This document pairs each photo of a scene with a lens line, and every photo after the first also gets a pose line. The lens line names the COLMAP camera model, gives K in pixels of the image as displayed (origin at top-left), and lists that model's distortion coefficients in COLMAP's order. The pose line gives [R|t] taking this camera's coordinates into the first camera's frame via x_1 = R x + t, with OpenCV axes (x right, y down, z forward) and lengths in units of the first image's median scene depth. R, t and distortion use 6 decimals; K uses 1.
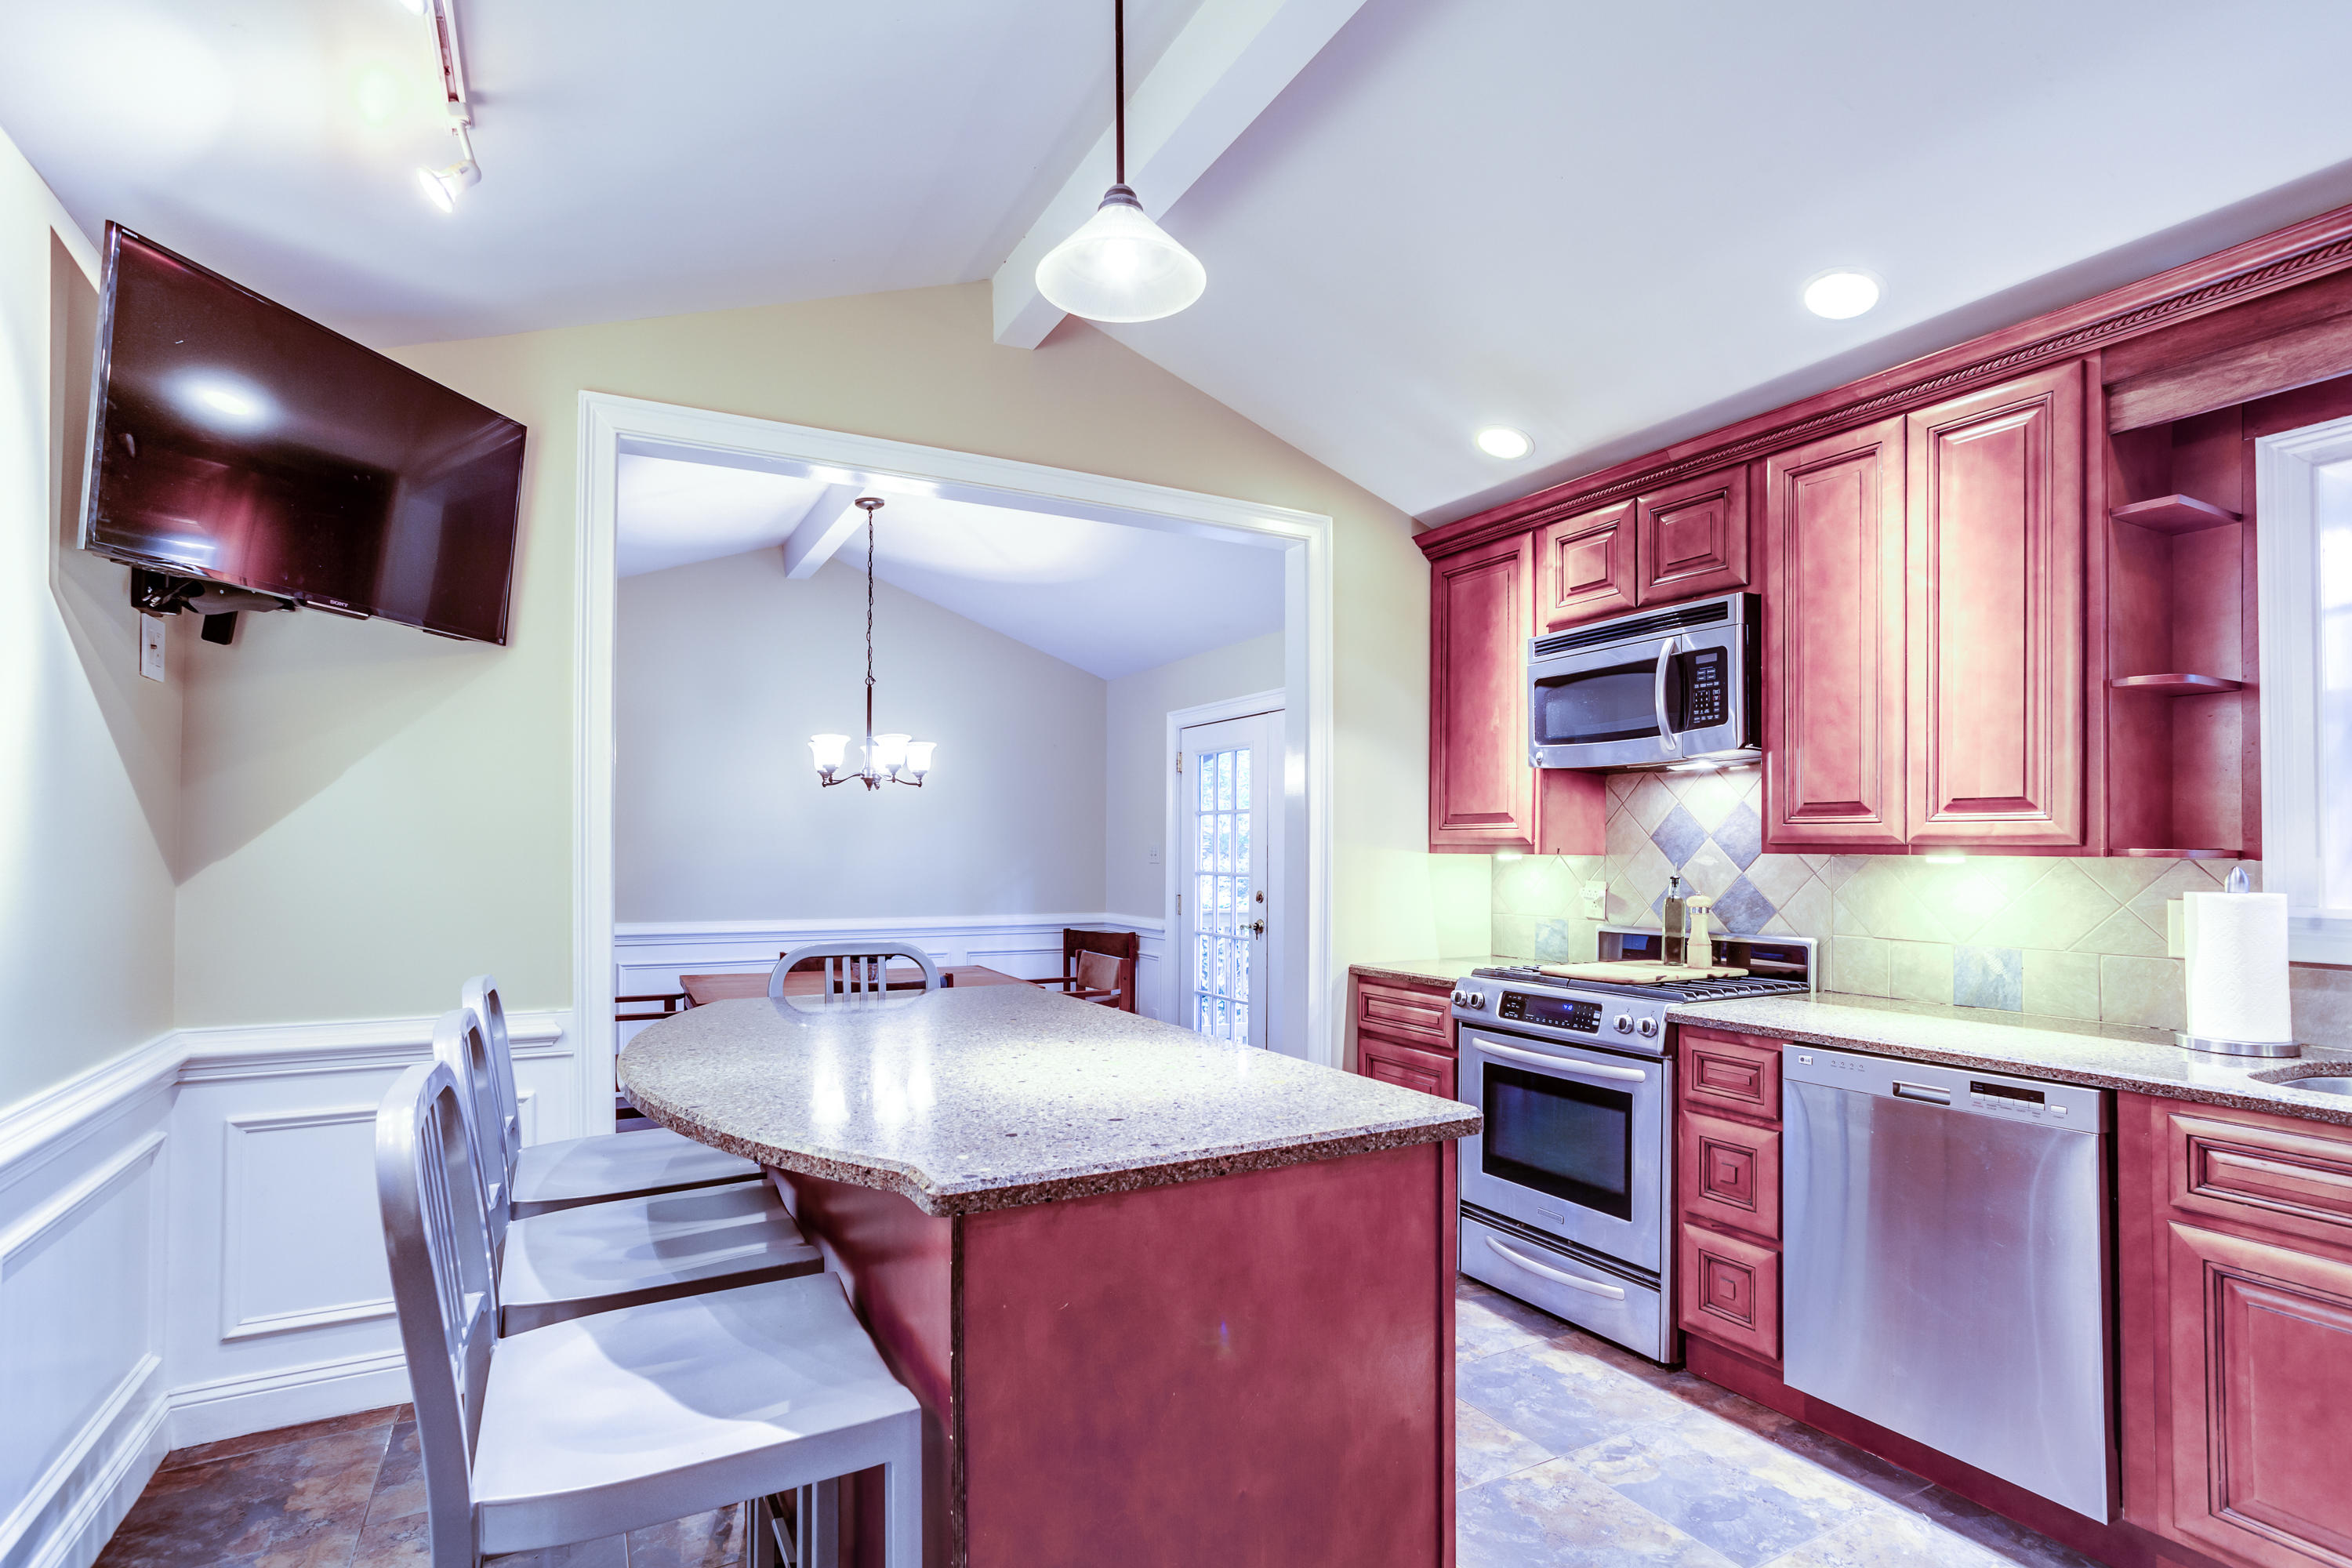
lens RADIAL K [[1131.1, 0, 1174.7], [0, 1131.1, 847.7], [0, 0, 1]] dist [-0.051463, -0.000096]
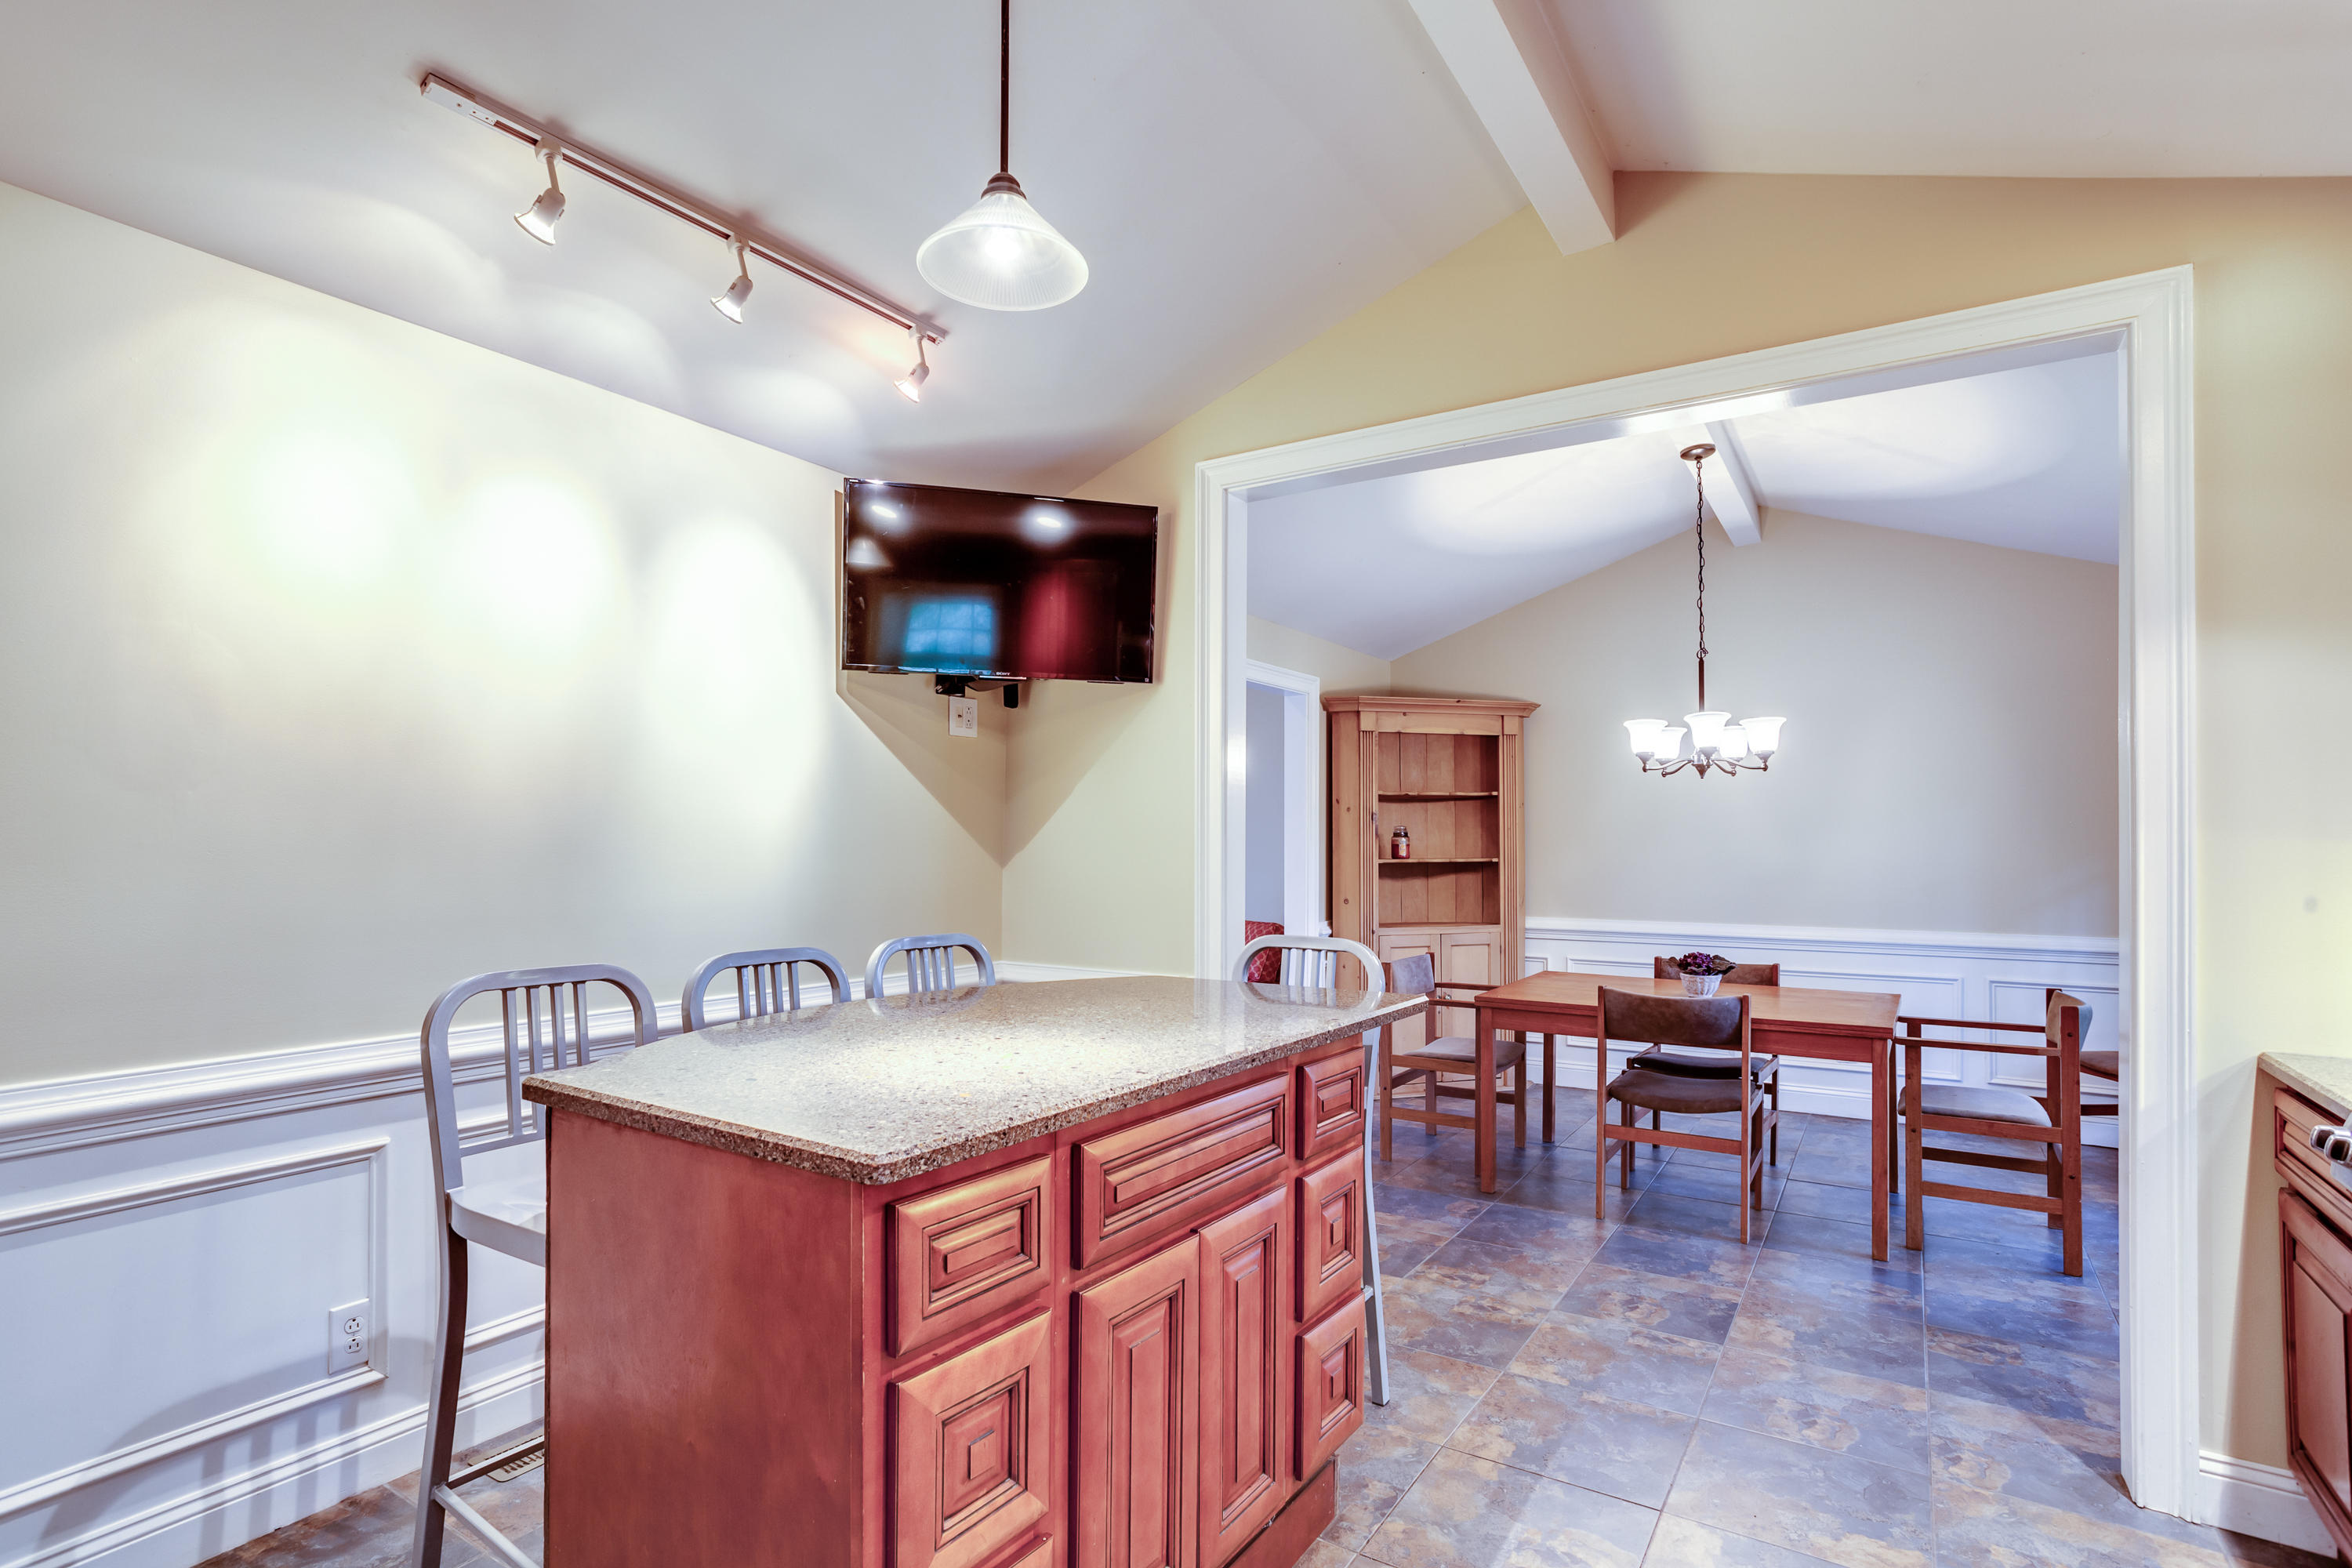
lens RADIAL K [[1137.7, 0, 1180.0], [0, 1137.7, 828.3], [0, 0, 1]] dist [-0.051525, 0.030361]
pose [[0.481680, -0.012290, -0.876261, 0.479758], [-0.001188, 0.999892, -0.014677, 0.003156], [0.876346, 0.008110, 0.481613, 0.349024]]
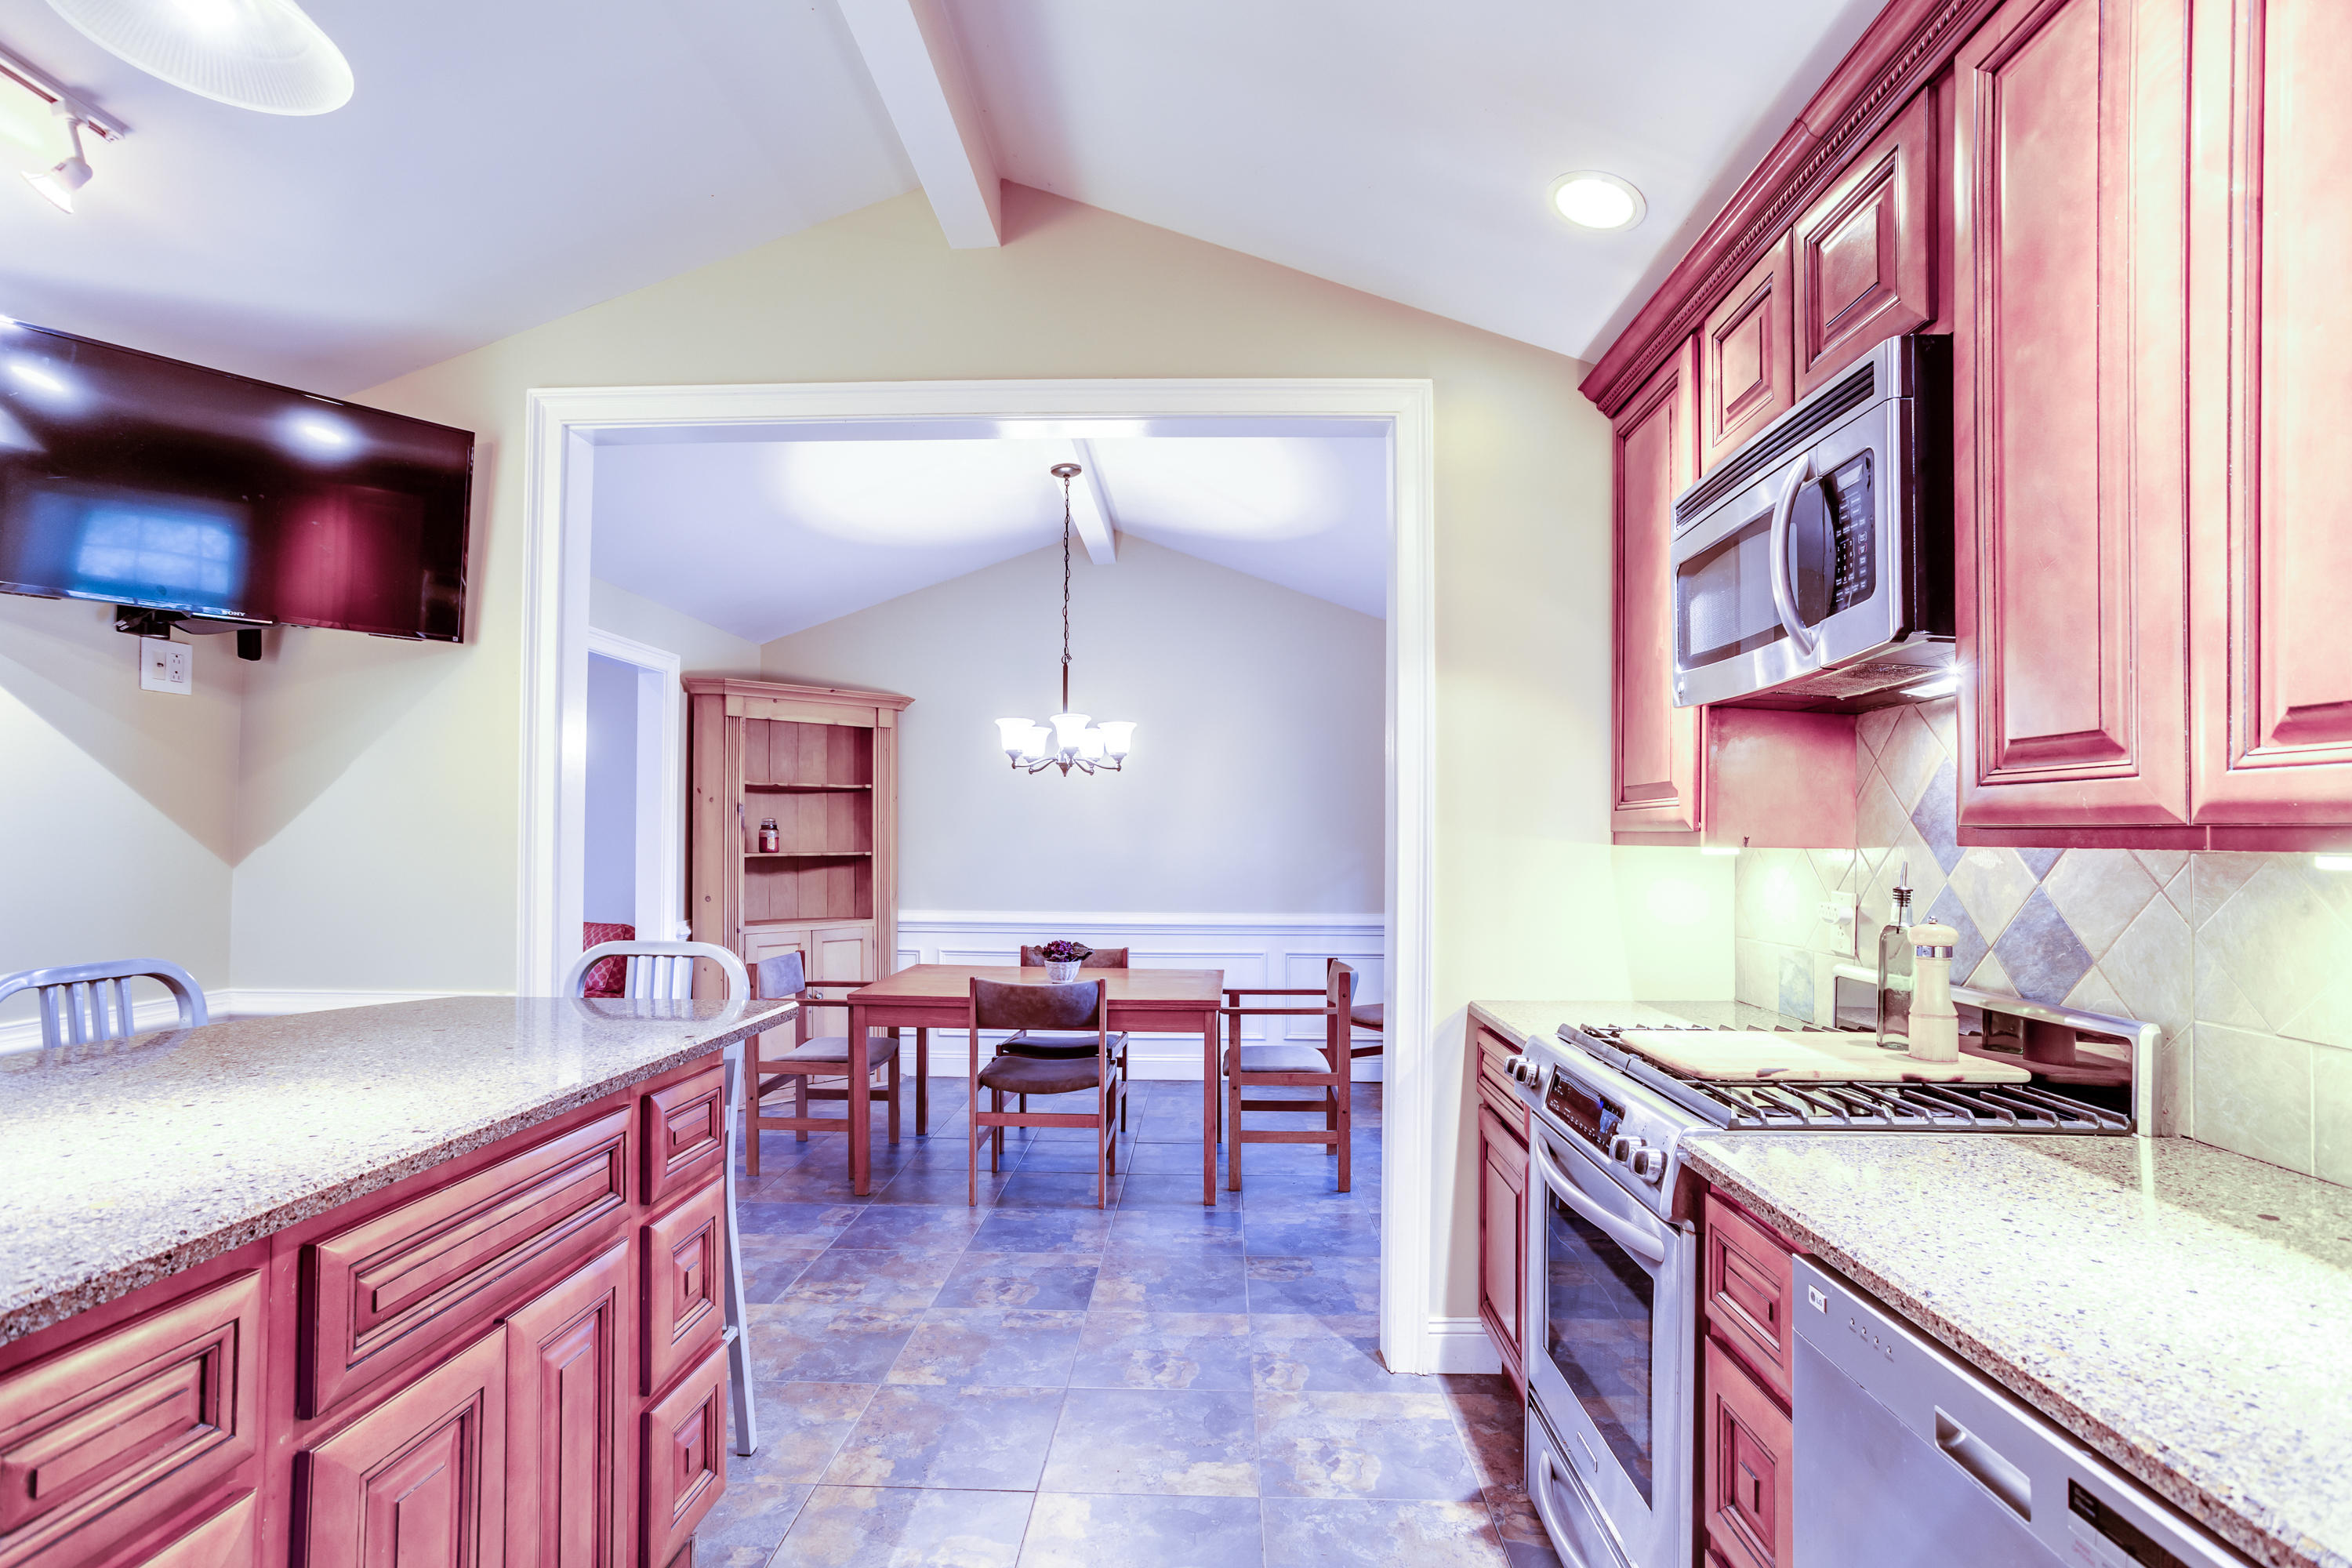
lens RADIAL K [[1137.7, 0, 1180.0], [0, 1137.7, 828.3], [0, 0, 1]] dist [-0.051525, 0.030361]
pose [[0.863649, -0.002742, -0.504087, 0.455927], [-0.002588, 0.999948, -0.009872, 0.002887], [0.504088, 0.009830, 0.863597, 0.370133]]
